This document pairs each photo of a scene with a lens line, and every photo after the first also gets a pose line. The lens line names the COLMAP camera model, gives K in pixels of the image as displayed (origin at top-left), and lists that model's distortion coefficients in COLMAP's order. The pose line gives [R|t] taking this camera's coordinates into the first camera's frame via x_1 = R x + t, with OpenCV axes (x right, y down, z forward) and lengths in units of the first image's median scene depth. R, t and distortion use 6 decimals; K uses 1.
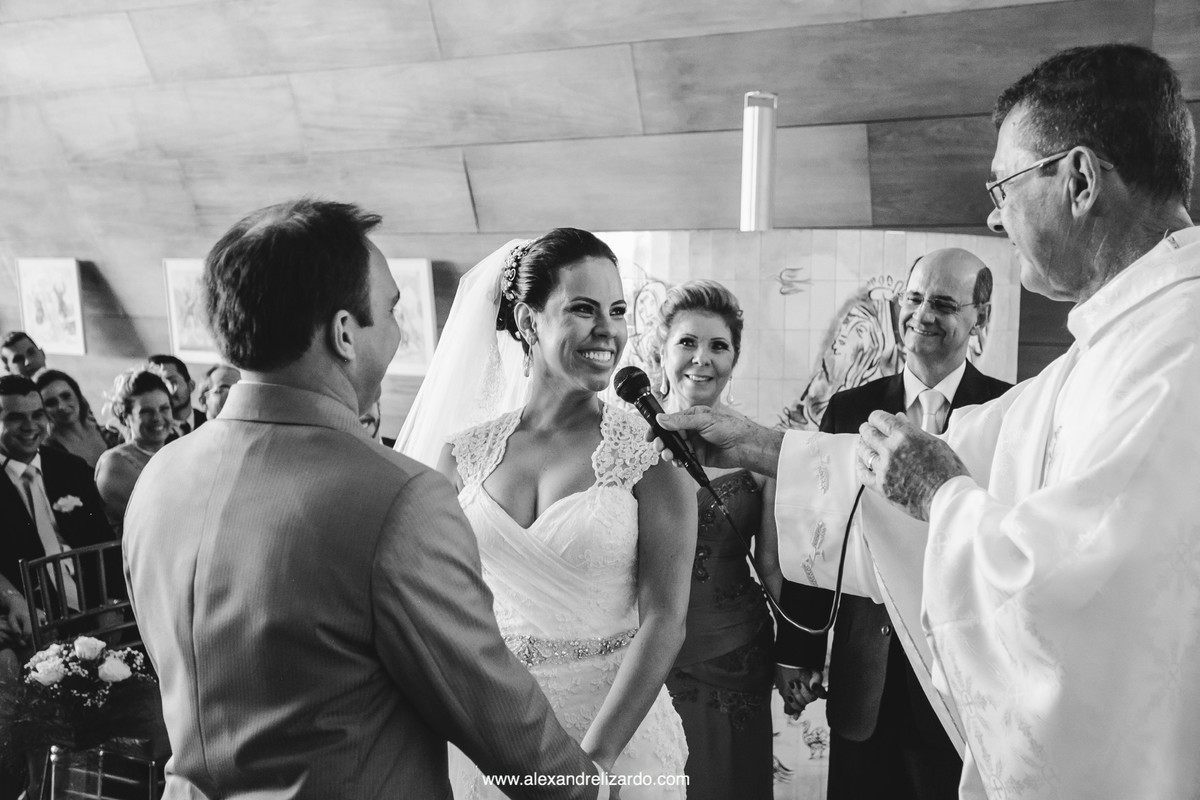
lens RADIAL K [[1284.5, 0, 609.6], [0, 1284.5, 409.2], [0, 0, 1]] dist [0.039423, 0.000000]
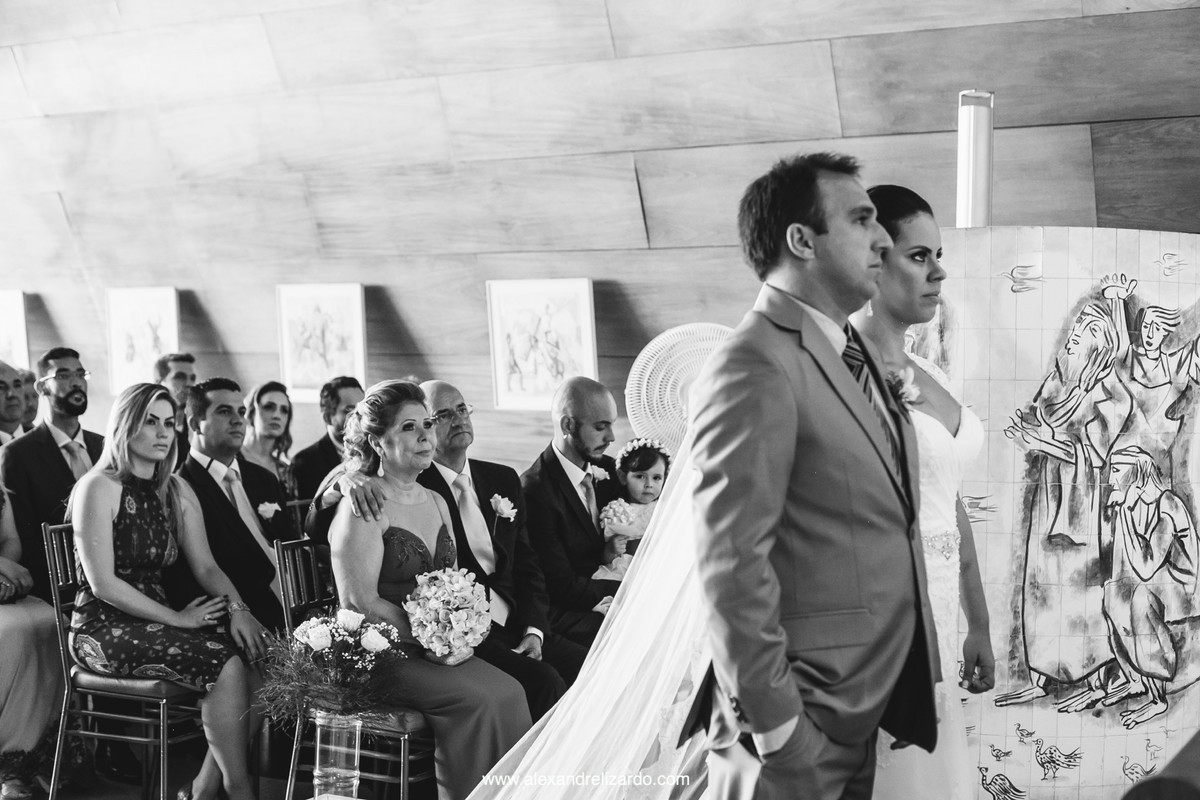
lens RADIAL K [[1725.8, 0, 605.1], [0, 1725.8, 427.1], [0, 0, 1]] dist [-0.119194, 0.000000]
pose [[0.997817, 0.004759, -0.065864, -0.055834], [-0.008347, 0.998489, -0.054316, 0.054295], [0.065506, 0.054747, 0.996349, -0.192335]]
